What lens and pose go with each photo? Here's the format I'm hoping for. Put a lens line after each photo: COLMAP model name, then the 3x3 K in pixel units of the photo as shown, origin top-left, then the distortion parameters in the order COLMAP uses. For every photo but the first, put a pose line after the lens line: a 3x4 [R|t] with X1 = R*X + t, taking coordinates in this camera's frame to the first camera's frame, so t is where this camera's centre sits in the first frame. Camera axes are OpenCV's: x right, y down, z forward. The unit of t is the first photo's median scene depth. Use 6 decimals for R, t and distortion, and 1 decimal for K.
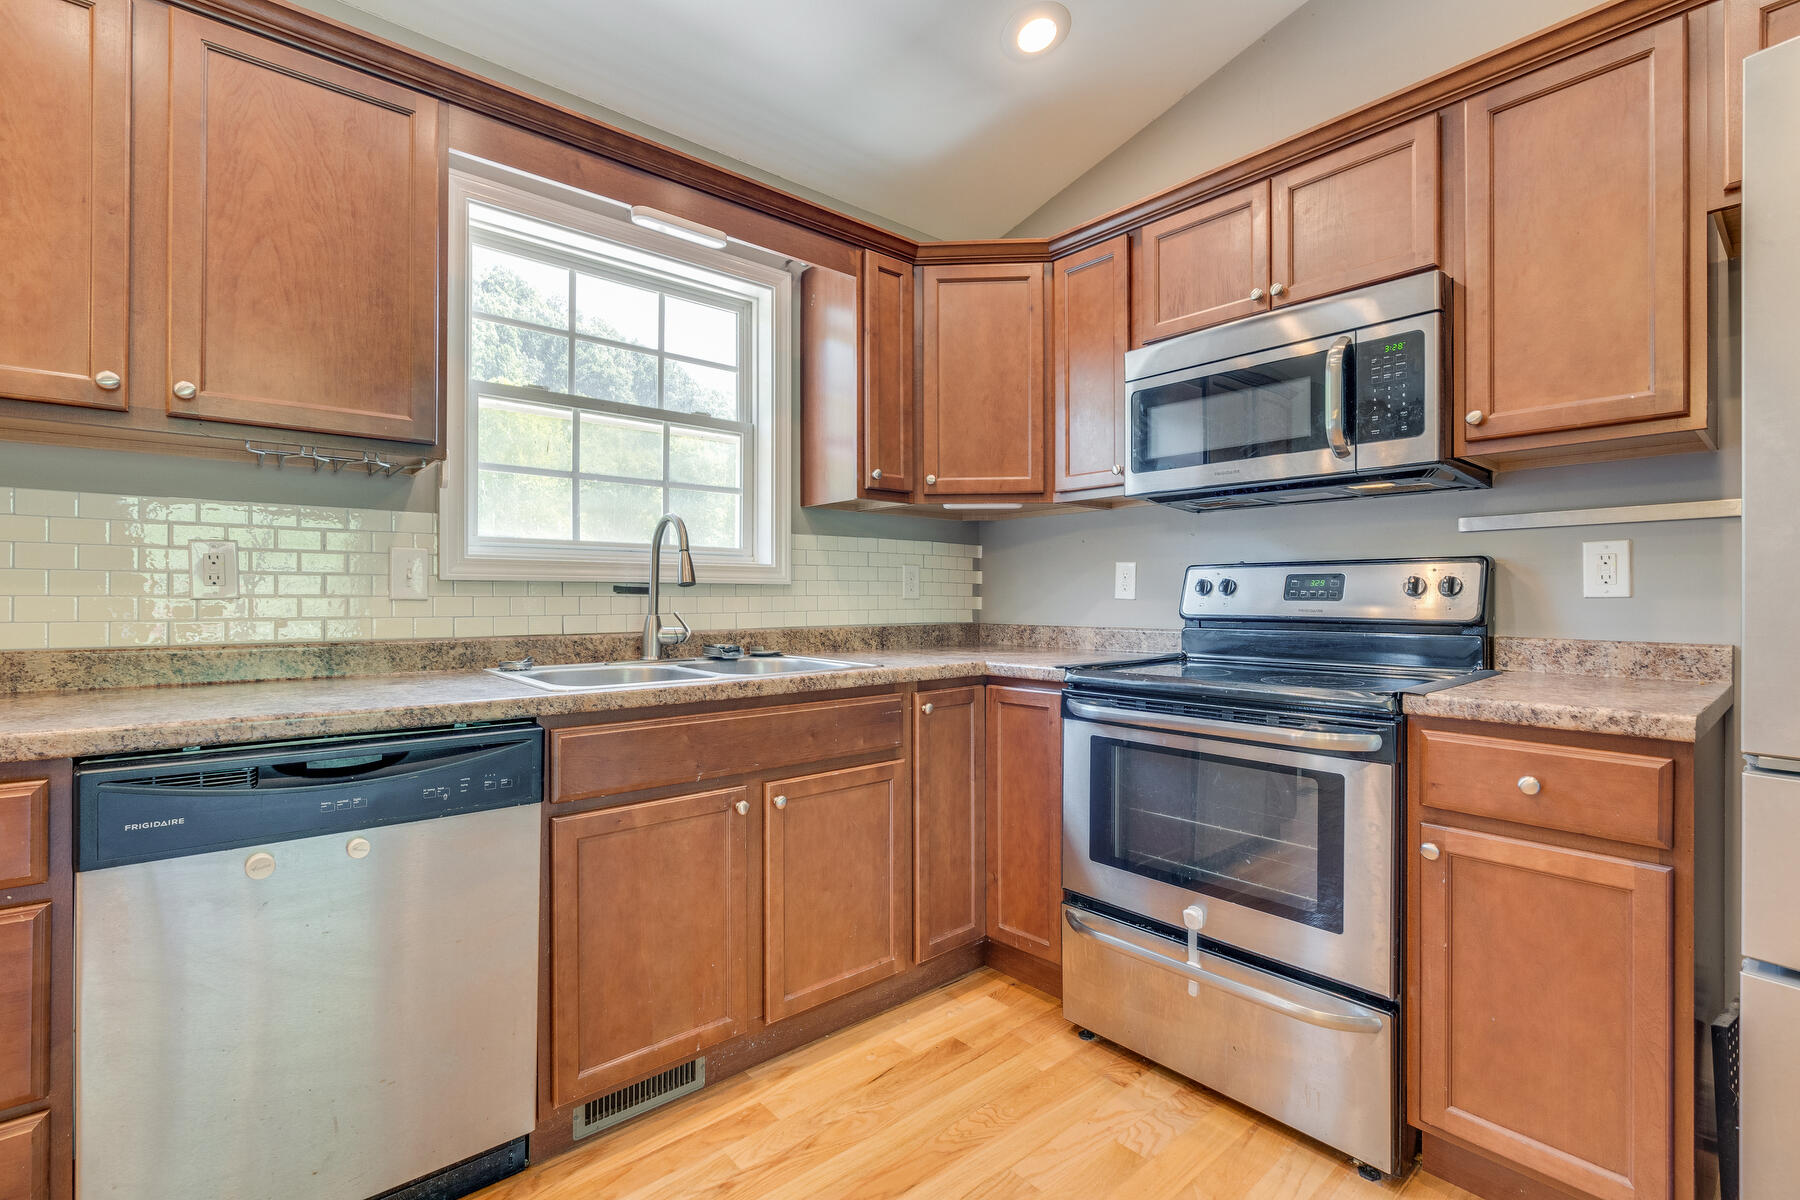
lens RADIAL K [[818.2, 0, 907.8], [0, 818.2, 593.1], [0, 0, 1]] dist [-0.012047, 0.000576]
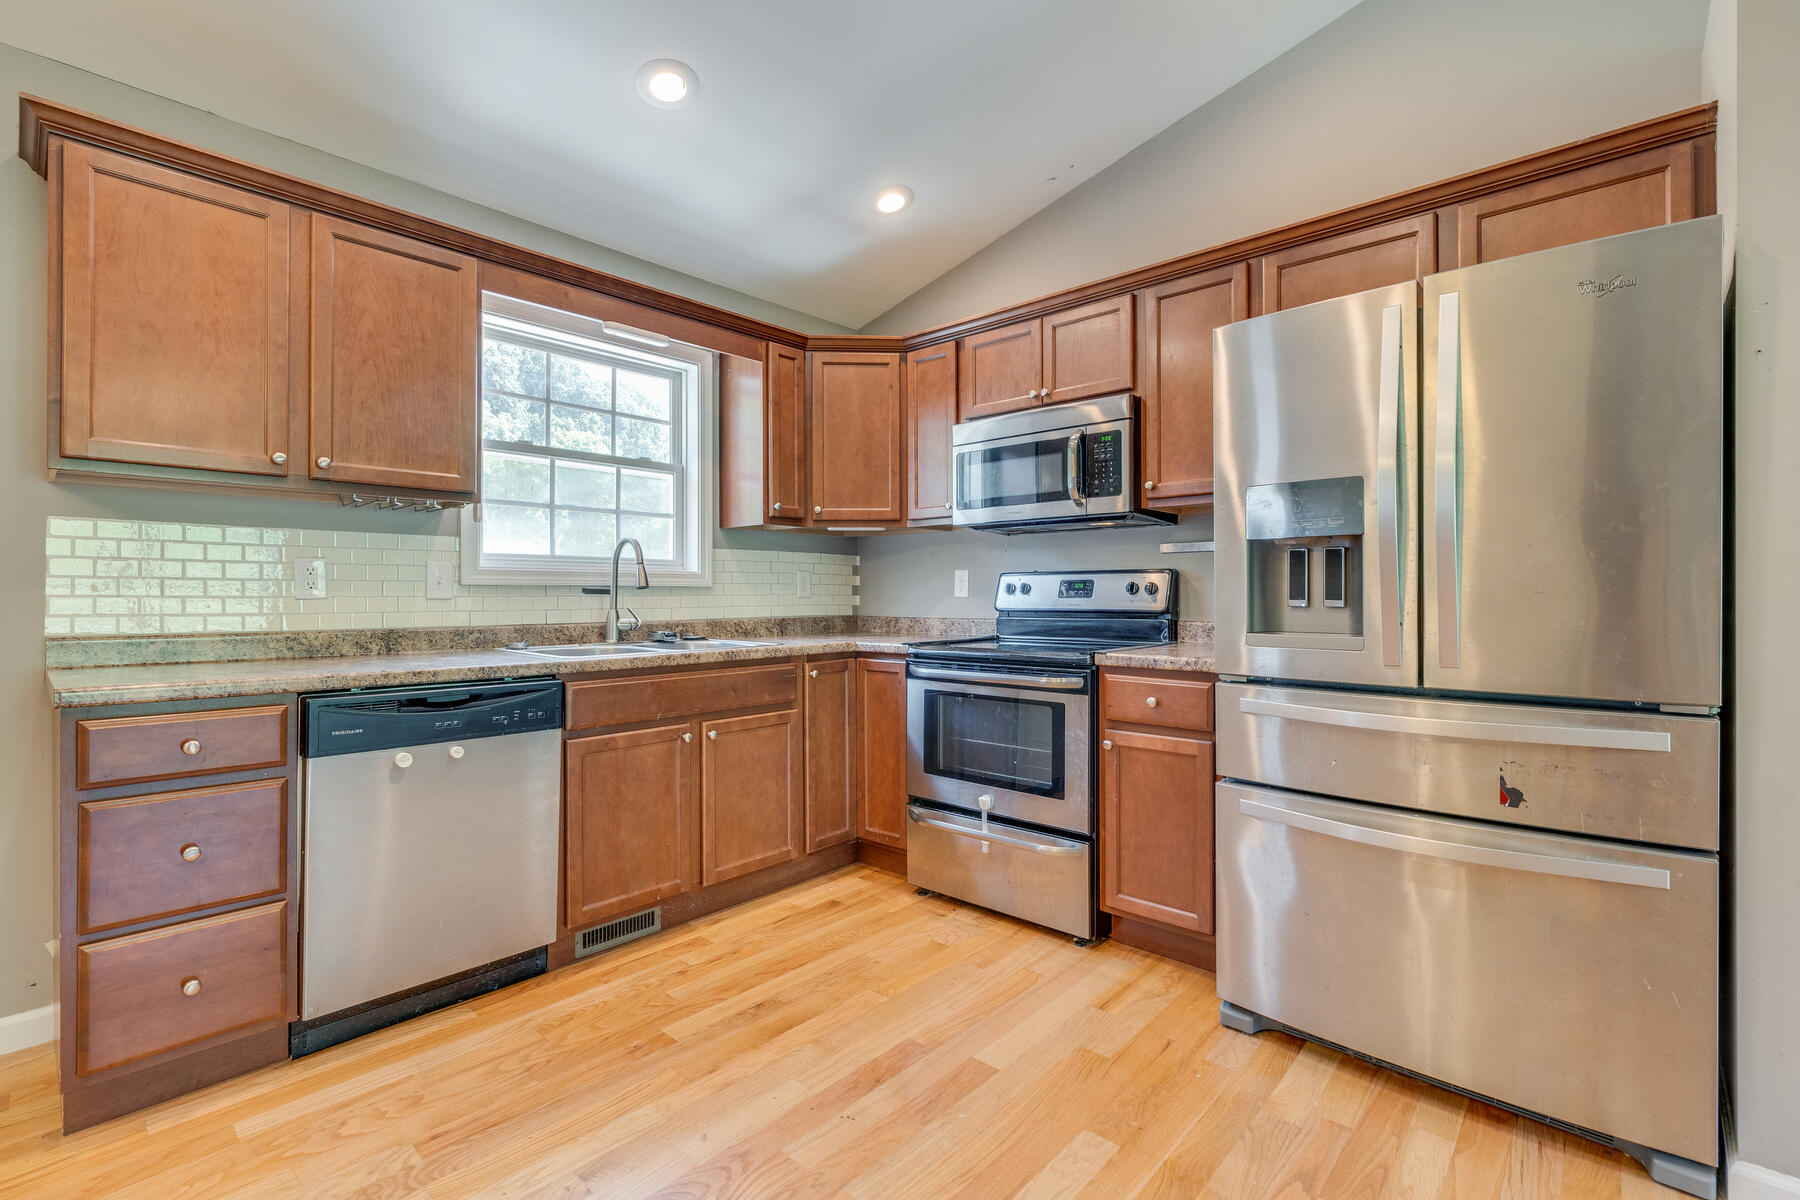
lens RADIAL K [[818.2, 0, 907.8], [0, 818.2, 593.1], [0, 0, 1]] dist [-0.012047, 0.000576]
pose [[0.992628, -0.001988, 0.121182, 0.015019], [0.001693, 0.999995, 0.002536, -0.003925], [-0.121186, -0.002312, 0.992627, -0.482063]]
